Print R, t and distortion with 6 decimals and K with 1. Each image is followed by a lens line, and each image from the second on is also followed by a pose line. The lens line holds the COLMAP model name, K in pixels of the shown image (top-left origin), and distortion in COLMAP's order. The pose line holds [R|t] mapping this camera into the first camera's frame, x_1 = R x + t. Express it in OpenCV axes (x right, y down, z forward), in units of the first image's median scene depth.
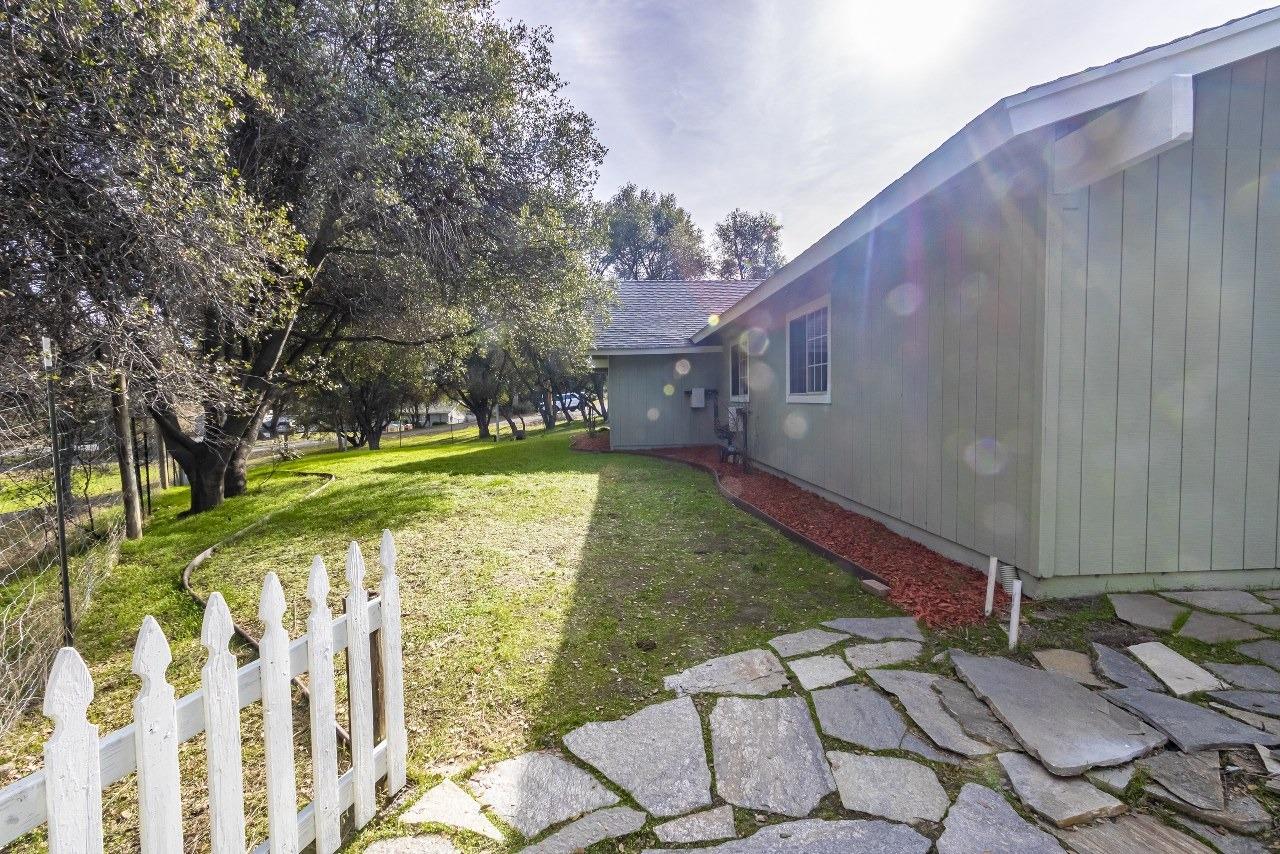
lens RADIAL K [[598.2, 0, 641.0], [0, 598.2, 427.2], [0, 0, 1]] dist [0.005286, -0.000281]
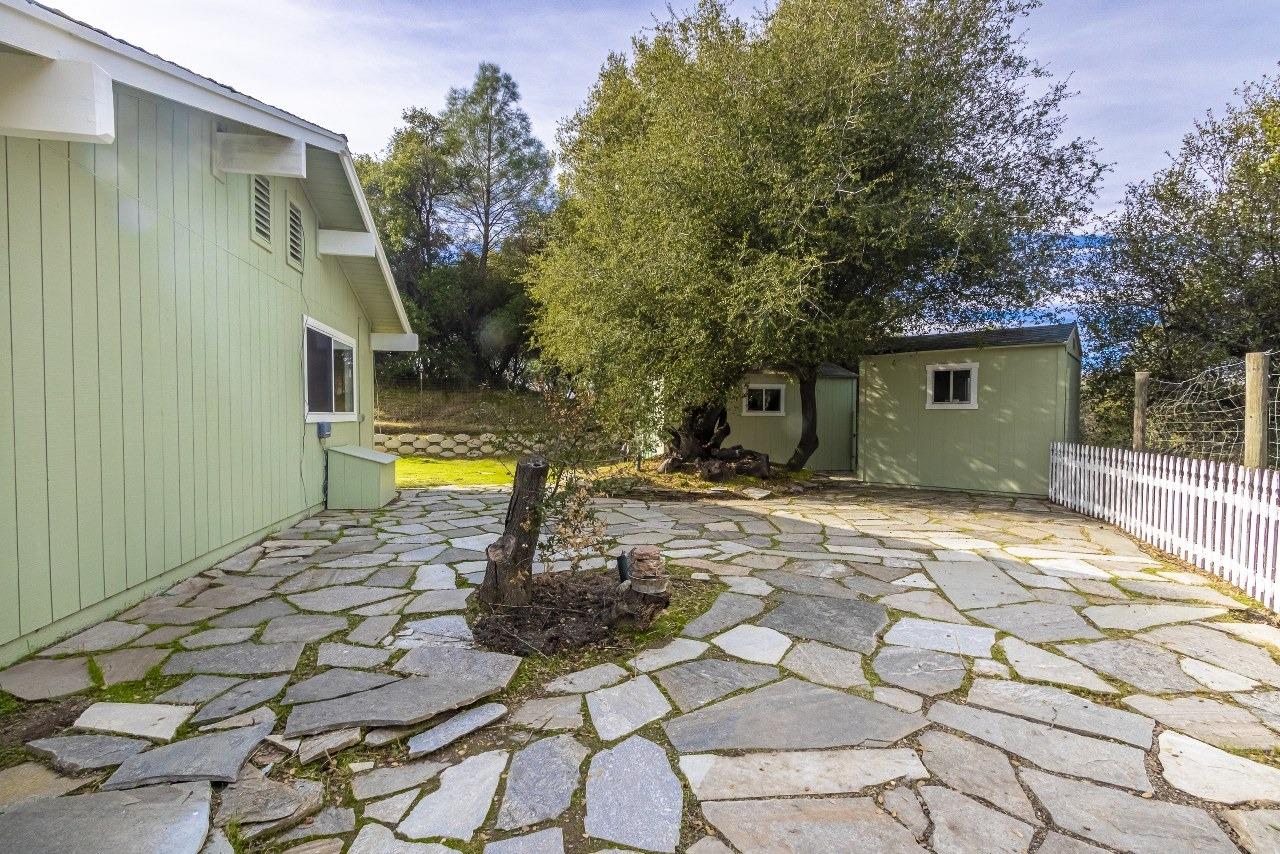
lens RADIAL K [[598.2, 0, 641.7], [0, 598.2, 432.2], [0, 0, 1]] dist [0.005286, -0.000281]
pose [[-0.135651, -0.008435, 0.990721, -0.132713], [0.049779, 0.998643, 0.015319, -0.012424], [-0.989505, 0.051395, -0.135047, 0.367422]]
